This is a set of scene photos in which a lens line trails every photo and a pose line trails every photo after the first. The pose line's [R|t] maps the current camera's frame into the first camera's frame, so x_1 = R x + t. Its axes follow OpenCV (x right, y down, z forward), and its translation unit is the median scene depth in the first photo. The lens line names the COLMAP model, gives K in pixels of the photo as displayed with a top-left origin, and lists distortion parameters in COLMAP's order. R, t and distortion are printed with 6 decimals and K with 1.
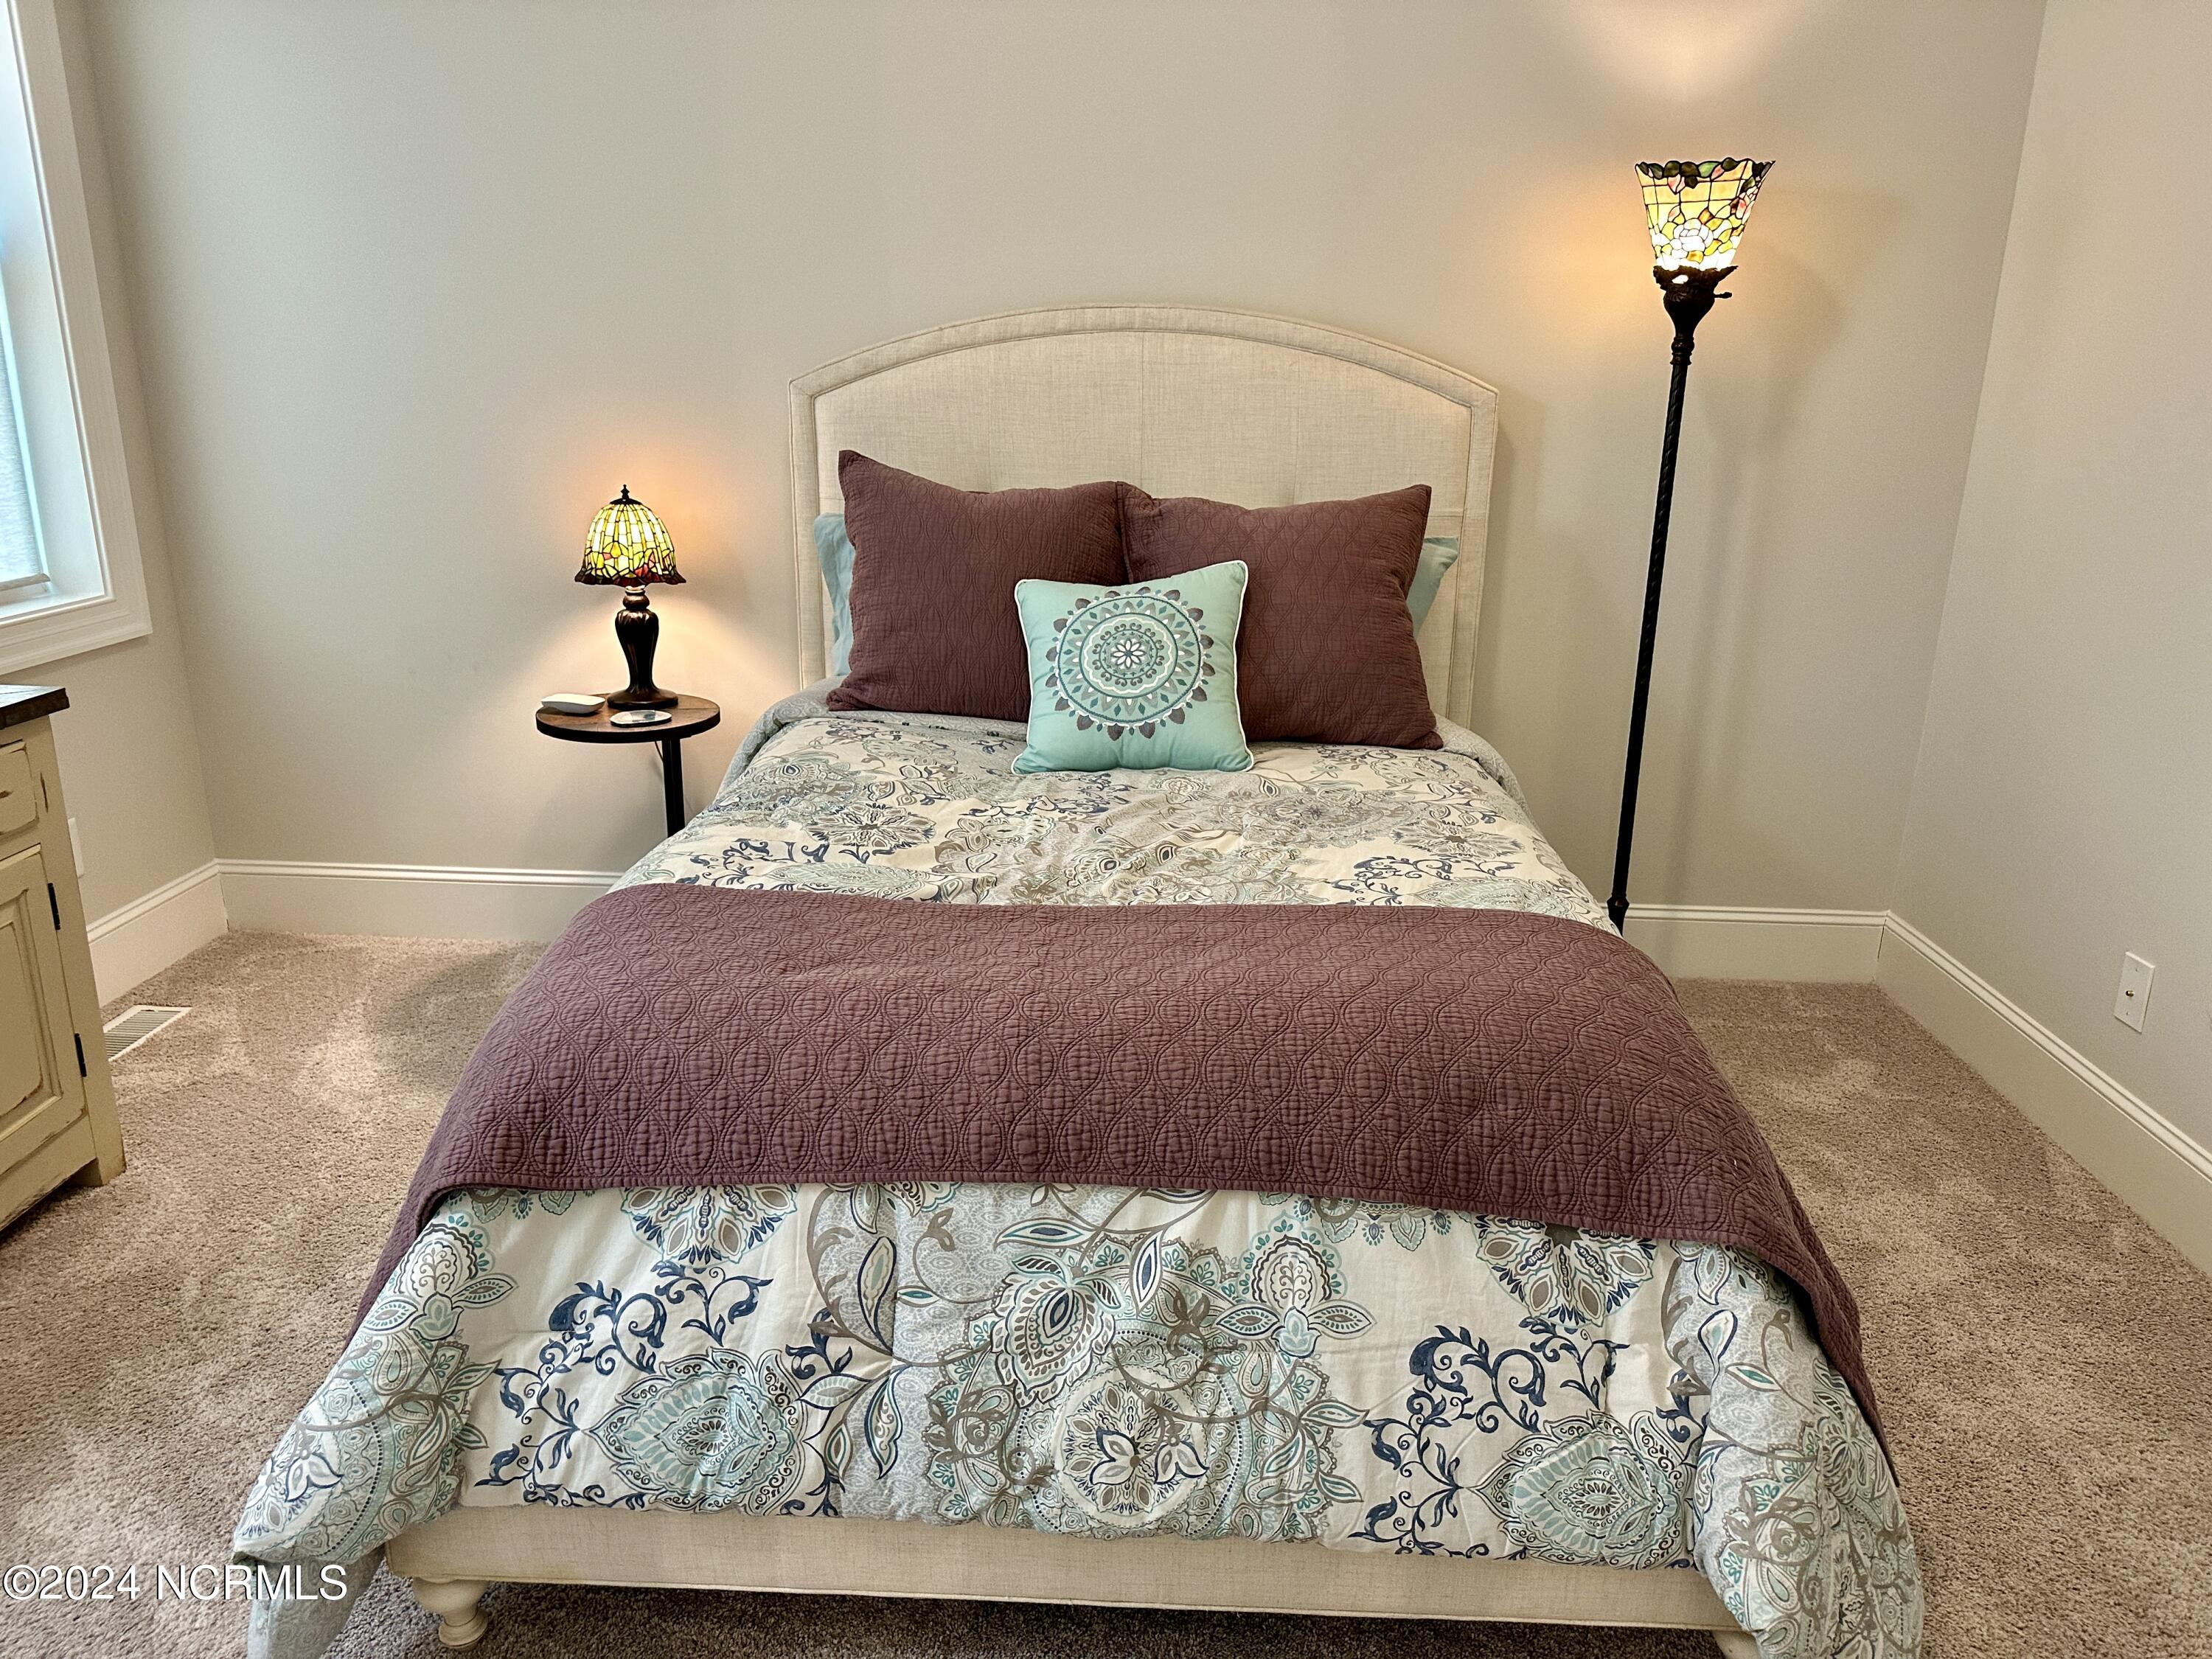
lens RADIAL K [[1549.0, 0, 920.1], [0, 1549.0, 850.2], [0, 0, 1]] dist [0.066695, -0.089159]
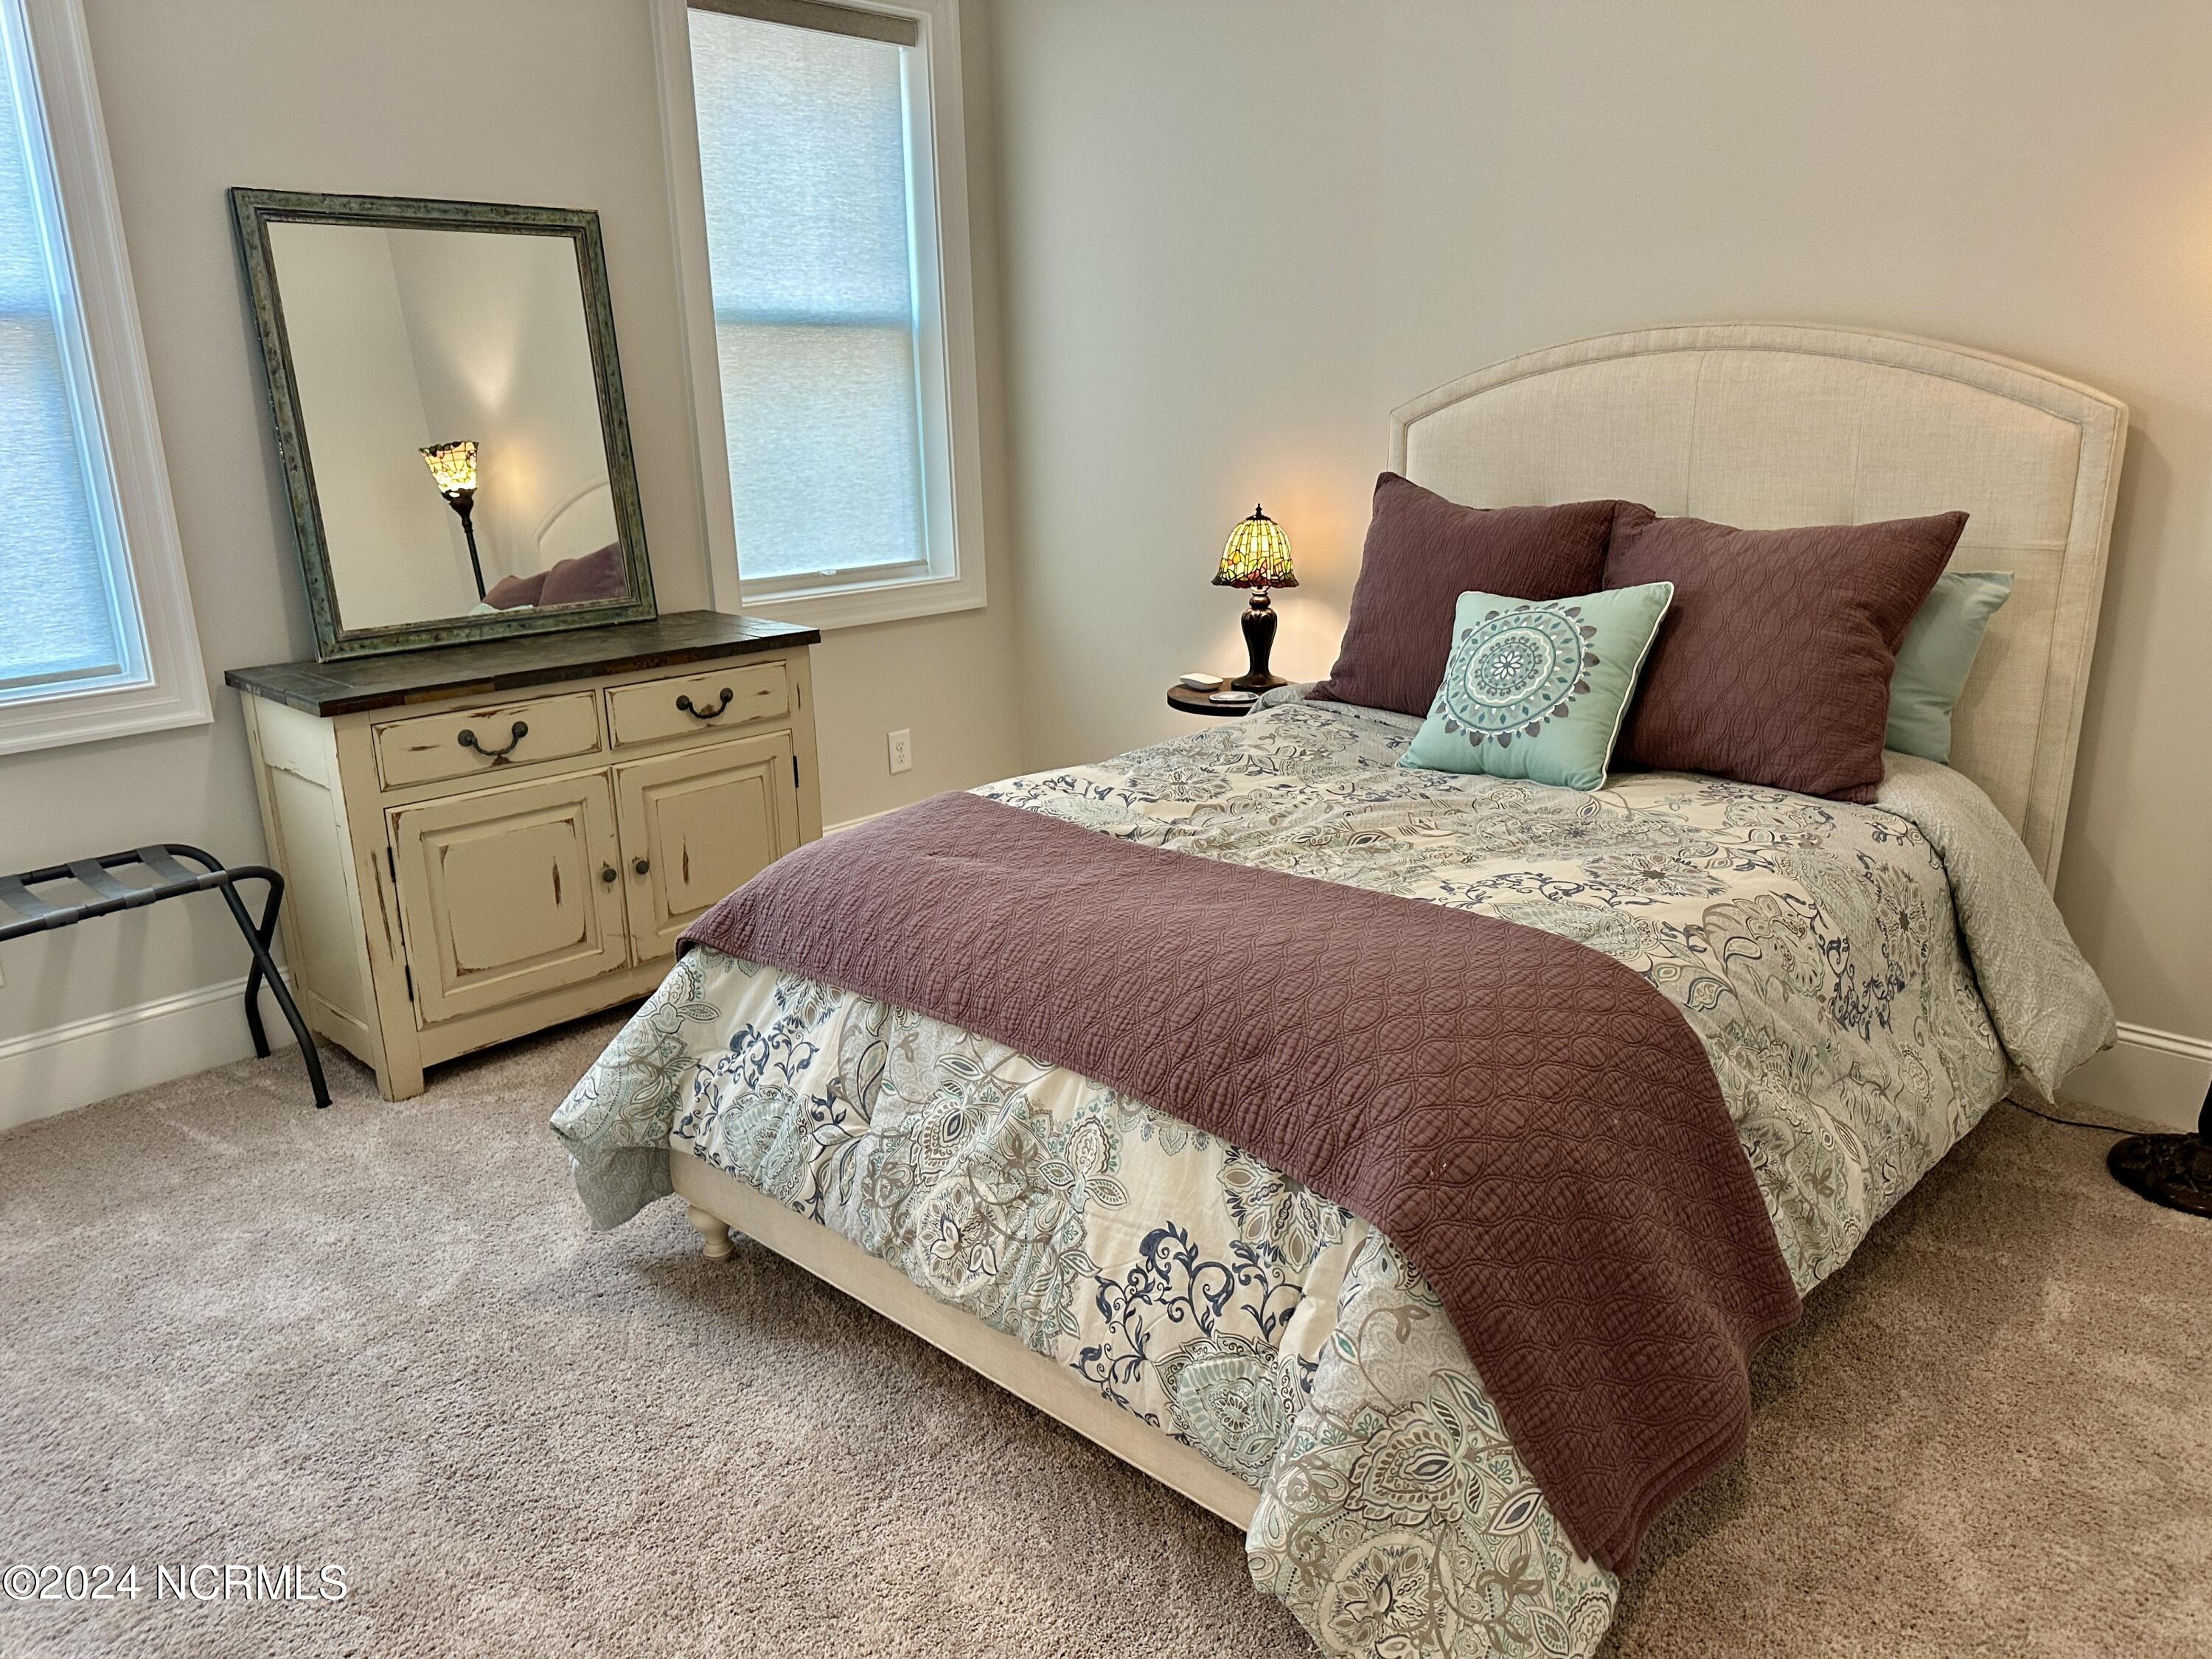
lens RADIAL K [[1549.0, 0, 1101.4], [0, 1549.0, 842.8], [0, 0, 1]] dist [0.066695, -0.089159]
pose [[0.749324, 0.154570, -0.643911, 0.762312], [-0.166881, 0.985071, 0.042265, -0.011001], [0.640831, 0.075786, 0.763932, 0.048147]]
